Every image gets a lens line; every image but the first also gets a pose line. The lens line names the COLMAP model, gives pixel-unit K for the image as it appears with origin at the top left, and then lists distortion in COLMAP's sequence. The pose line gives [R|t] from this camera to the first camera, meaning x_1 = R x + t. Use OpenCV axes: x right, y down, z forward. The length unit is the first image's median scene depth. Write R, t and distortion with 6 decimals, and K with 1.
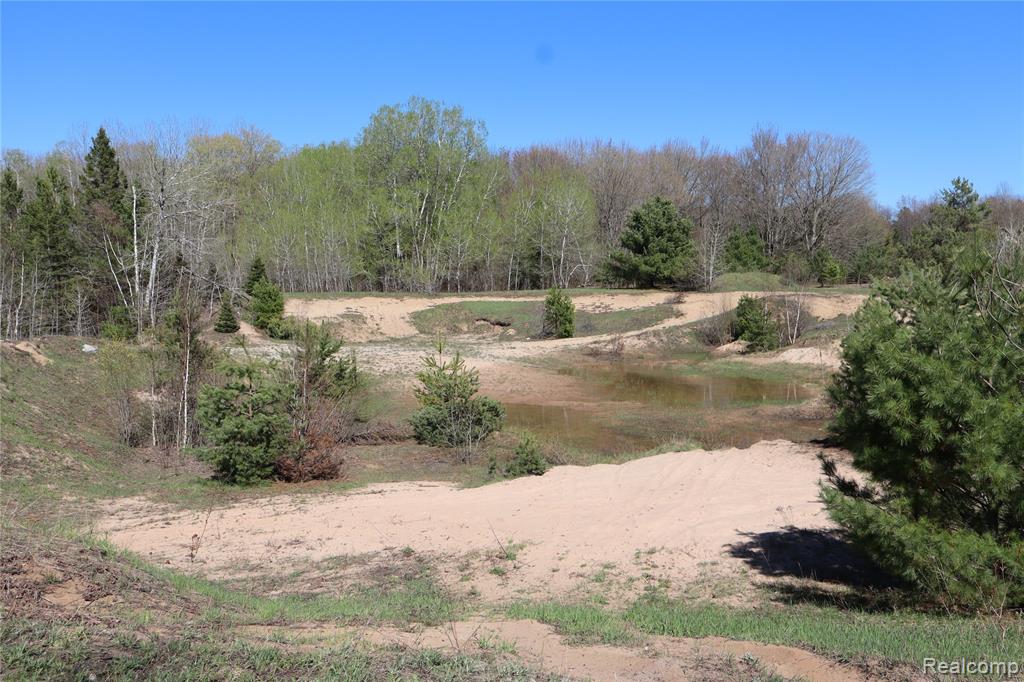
lens RADIAL K [[909.0, 0, 514.6], [0, 909.0, 335.4], [0, 0, 1]] dist [0.008116, -0.002347]
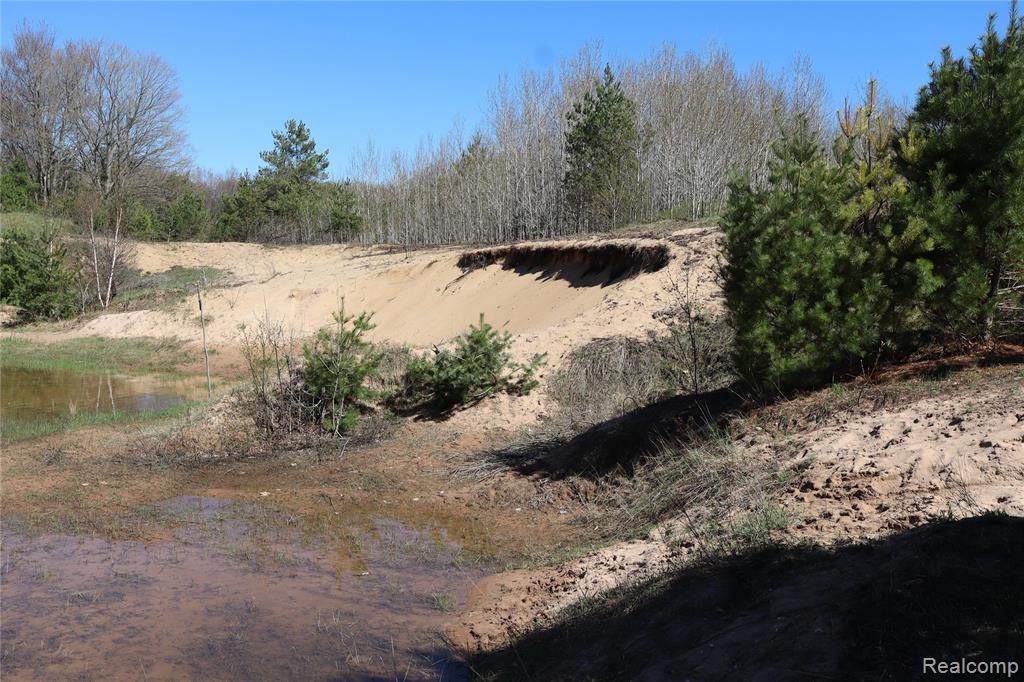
lens RADIAL K [[958.1, 0, 510.2], [0, 958.1, 346.6], [0, 0, 1]] dist [0.012628, 0.000000]
pose [[0.745775, -0.022505, 0.665818, 0.068422], [0.009939, 0.999694, 0.022657, 0.016475], [-0.666124, -0.010280, 0.745770, 0.279465]]
